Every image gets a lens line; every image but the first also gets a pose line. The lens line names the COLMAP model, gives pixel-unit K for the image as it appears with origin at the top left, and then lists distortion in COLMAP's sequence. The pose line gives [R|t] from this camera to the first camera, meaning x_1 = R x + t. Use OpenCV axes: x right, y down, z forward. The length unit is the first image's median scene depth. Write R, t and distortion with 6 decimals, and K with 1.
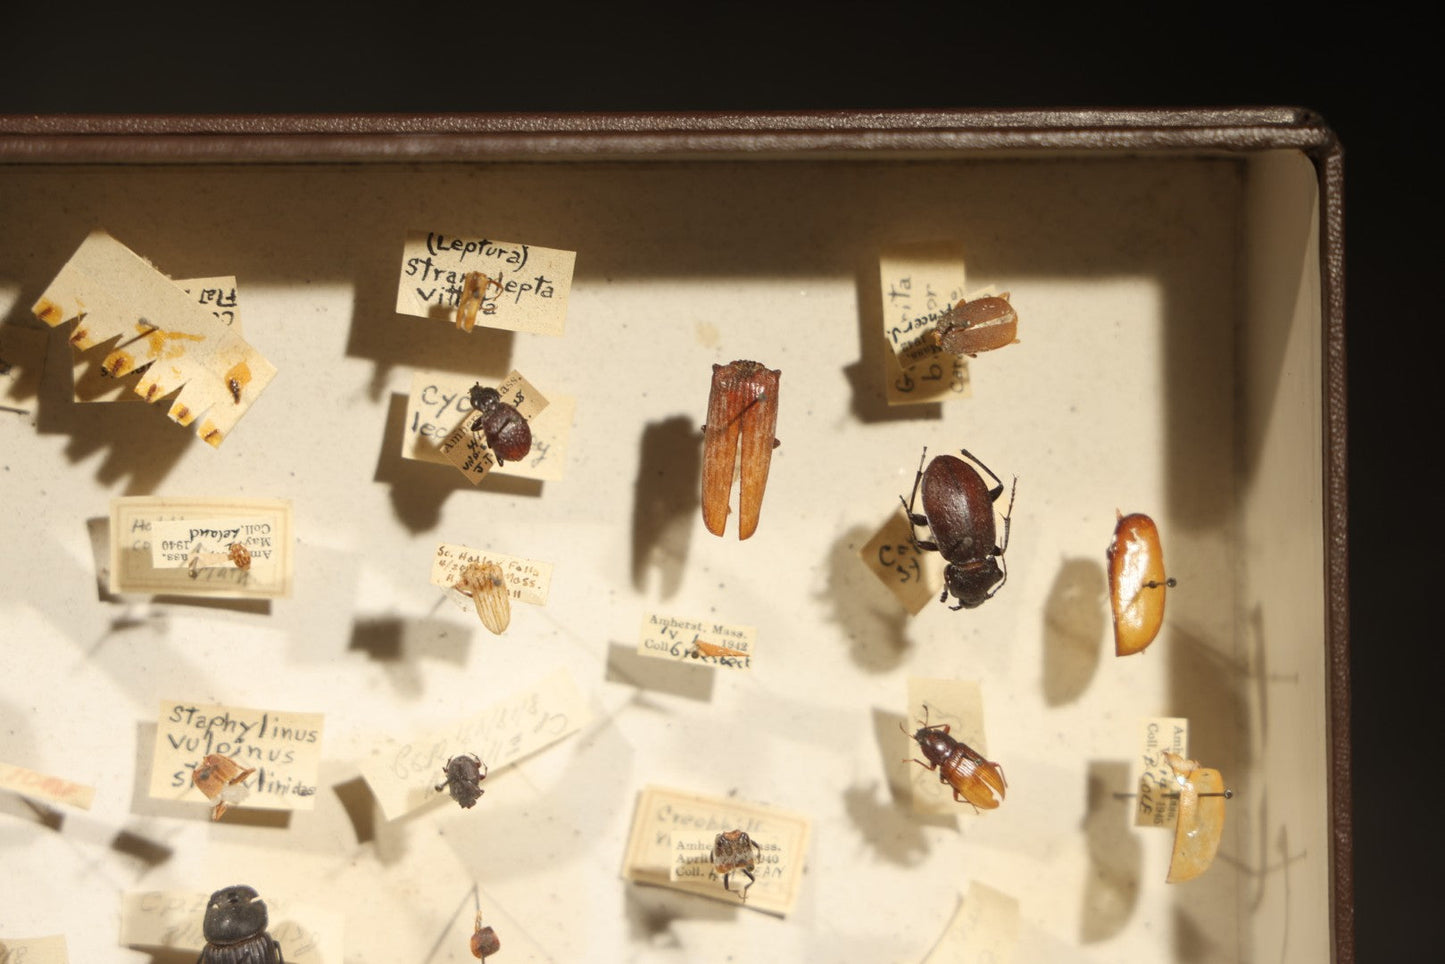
lens RADIAL K [[4059.6, 0, 721.5], [0, 4059.6, 473.7], [0, 0, 1]] dist [0.507735, 0.000000]
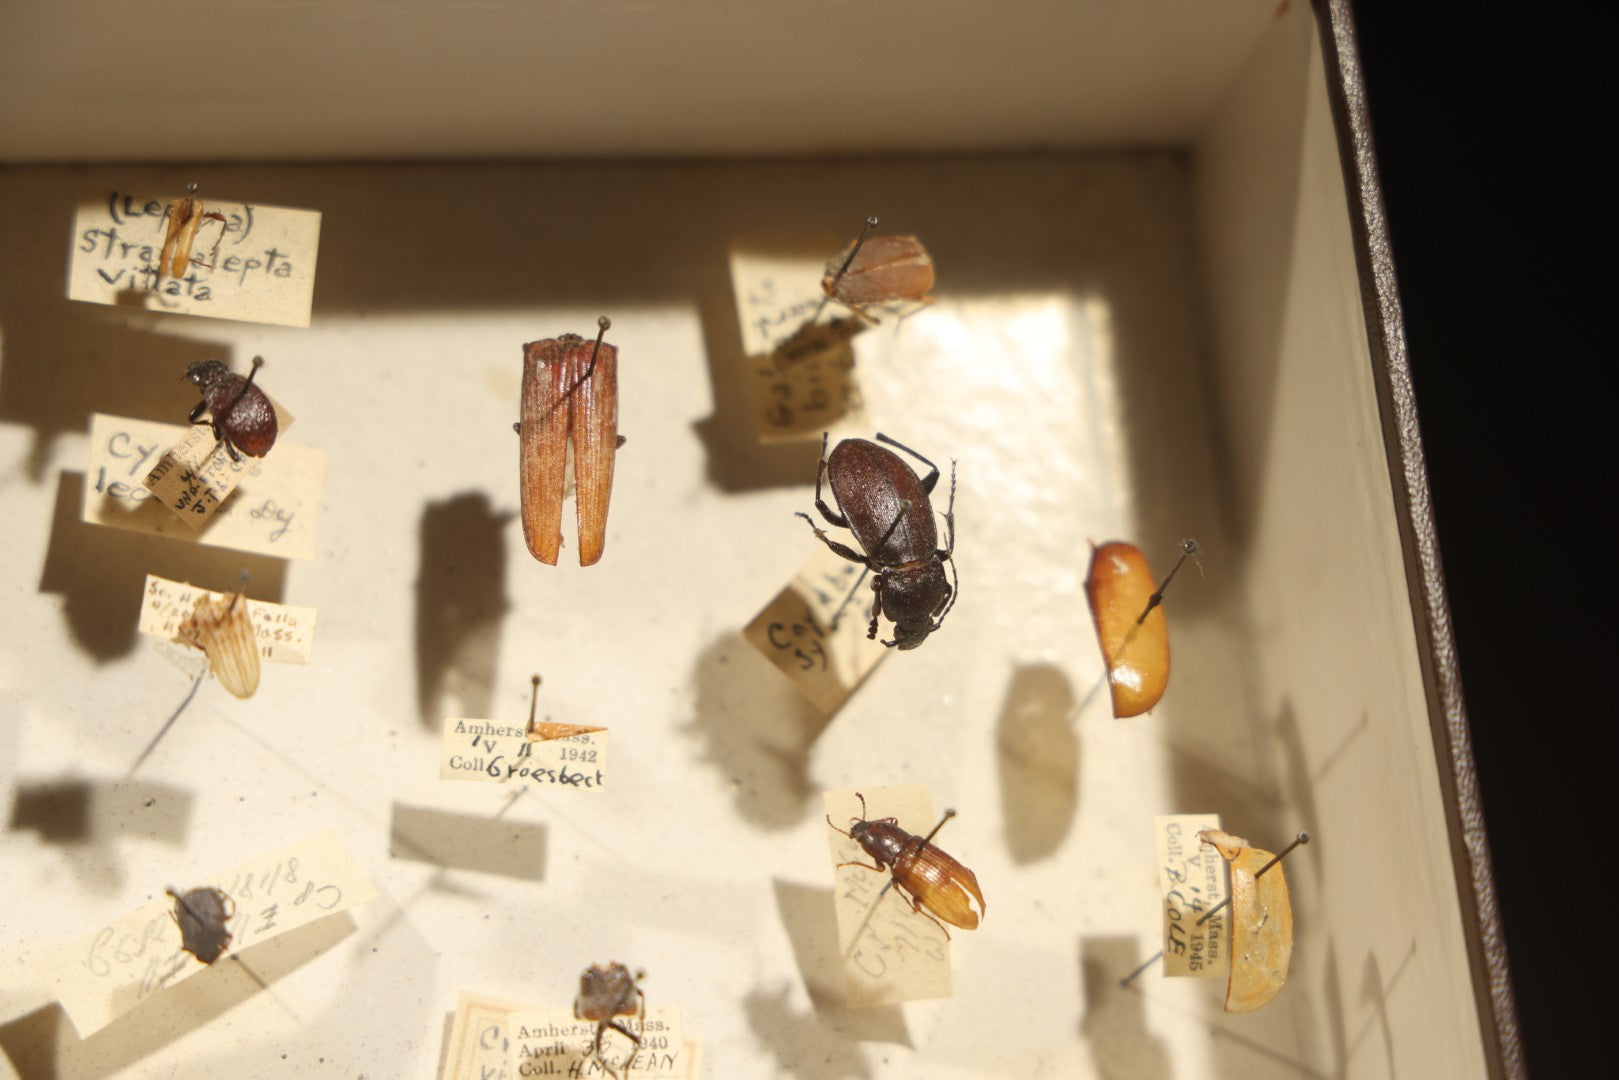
lens RADIAL K [[4548.4, 0, 802.8], [0, 4548.4, 516.8], [0, 0, 1]] dist [0.507735, 0.000000]
pose [[0.989213, -0.055285, 0.135653, -0.062693], [0.100887, 0.928537, -0.357268, 0.287647], [-0.106207, 0.367099, 0.924099, 0.251181]]
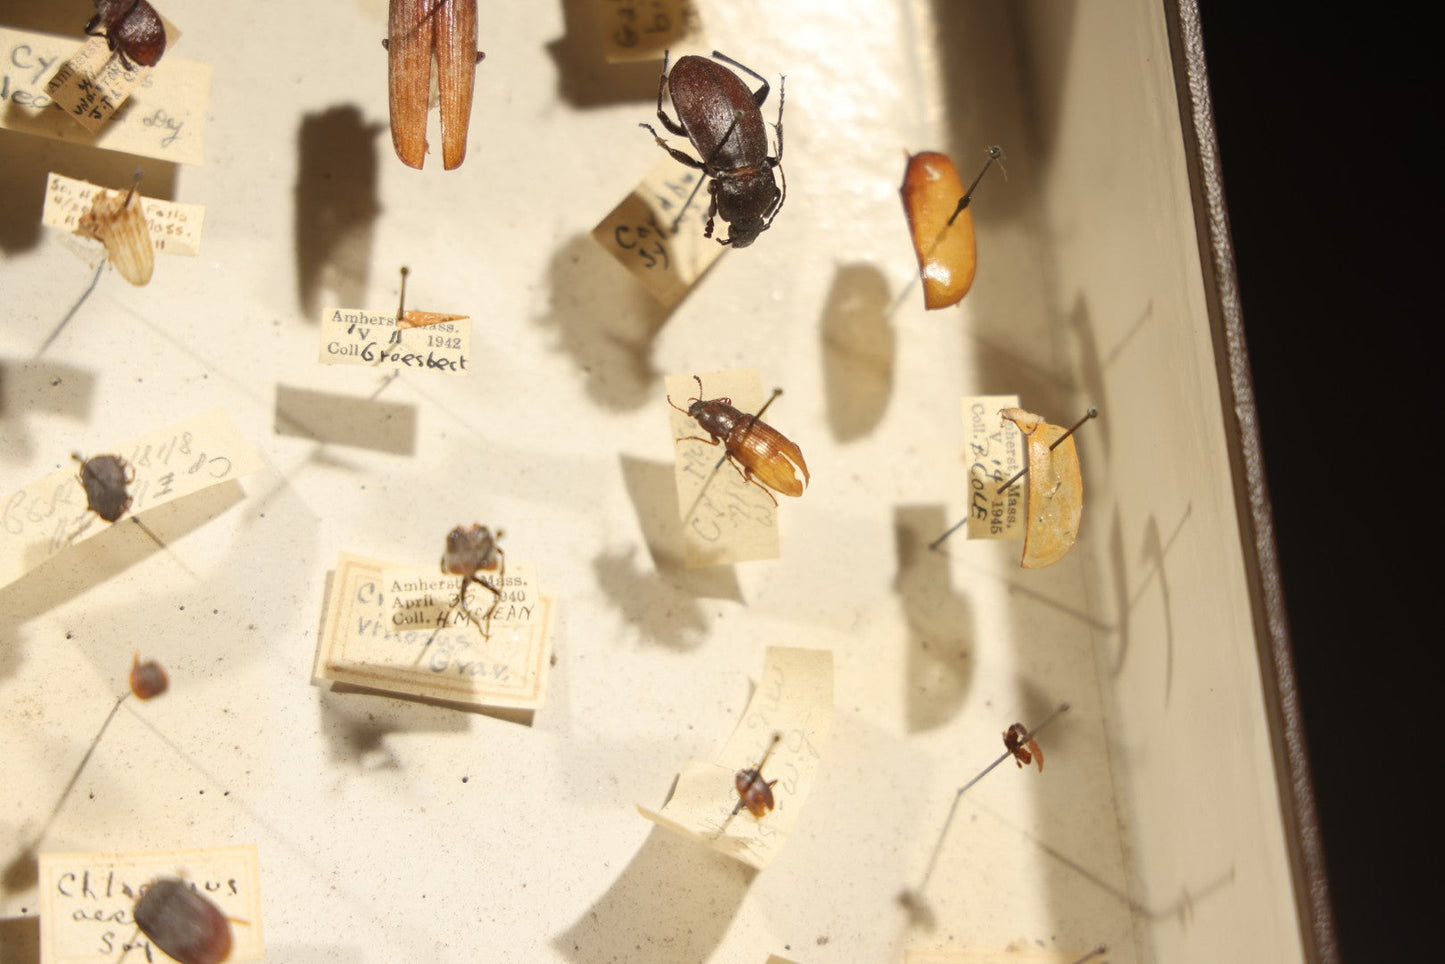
lens RADIAL K [[4059.6, 0, 712.9], [0, 4059.6, 459.0], [0, 0, 1]] dist [0.507735, 0.000000]
pose [[0.987303, -0.063847, 0.145452, -0.060544], [0.104756, 0.950036, -0.294036, 0.296828], [-0.119411, 0.305539, 0.944662, 0.261138]]
